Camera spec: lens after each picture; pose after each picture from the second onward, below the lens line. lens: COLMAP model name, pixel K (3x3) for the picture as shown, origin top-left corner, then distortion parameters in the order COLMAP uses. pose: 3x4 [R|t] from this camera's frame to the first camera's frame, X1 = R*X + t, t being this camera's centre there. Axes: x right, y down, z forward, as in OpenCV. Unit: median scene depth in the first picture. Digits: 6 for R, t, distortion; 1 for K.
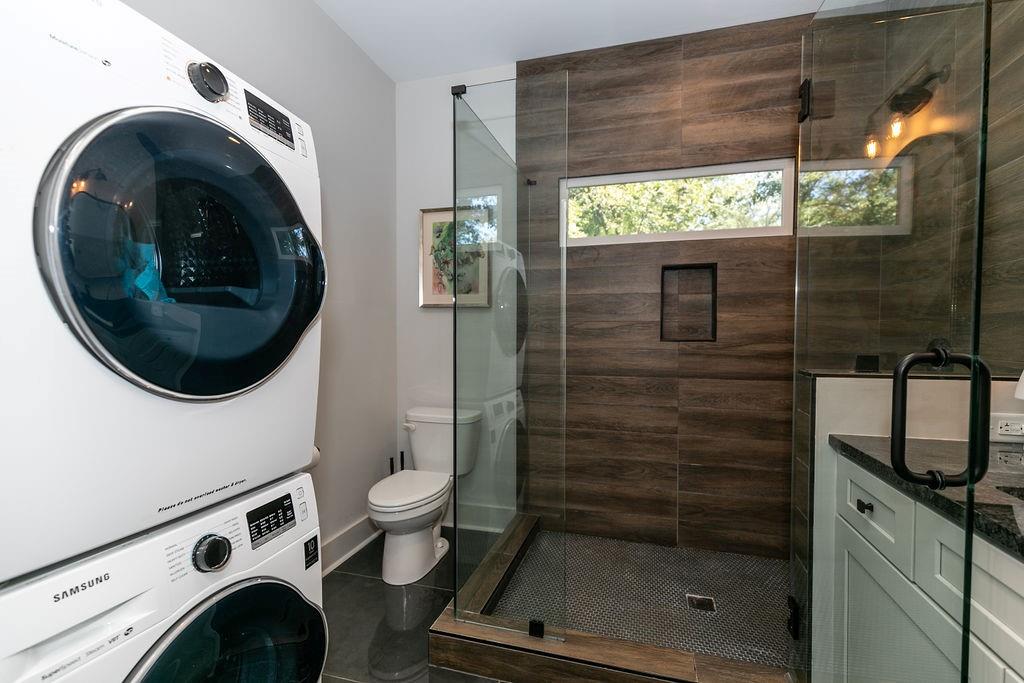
lens RADIAL K [[462.3, 0, 511.2], [0, 462.3, 347.1], [0, 0, 1]] dist [0.003387, 0.000095]
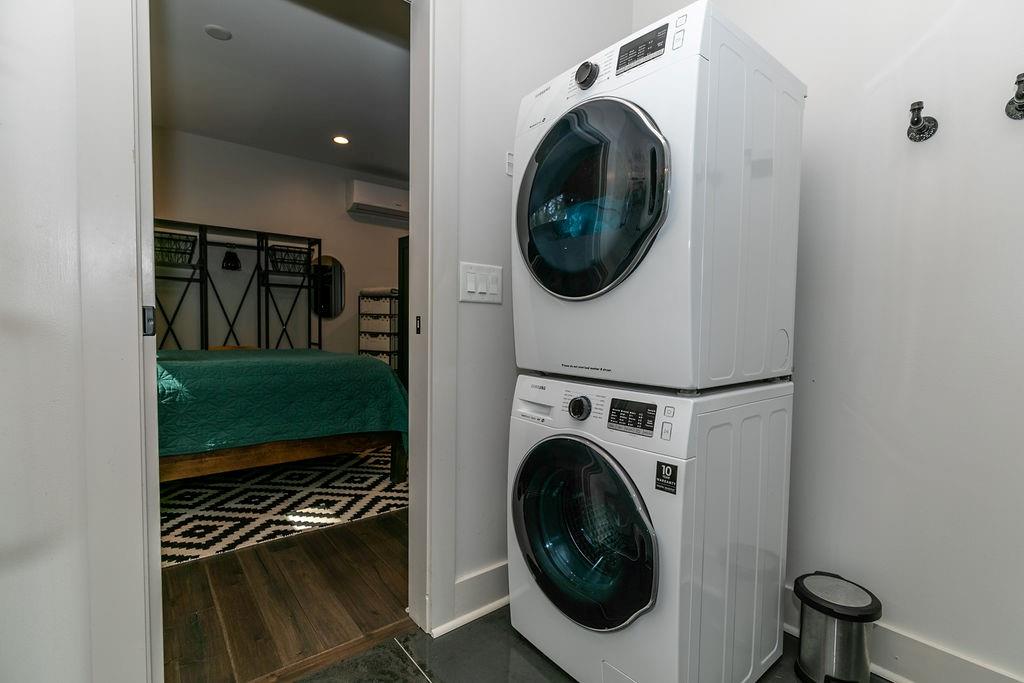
lens RADIAL K [[462.3, 0, 511.2], [0, 462.3, 347.1], [0, 0, 1]] dist [0.003387, 0.000095]
pose [[-0.569186, 0.027302, -0.821755, 0.562936], [-0.036420, 0.997630, 0.058372, 0.153492], [0.821401, 0.063153, -0.566843, 1.399899]]
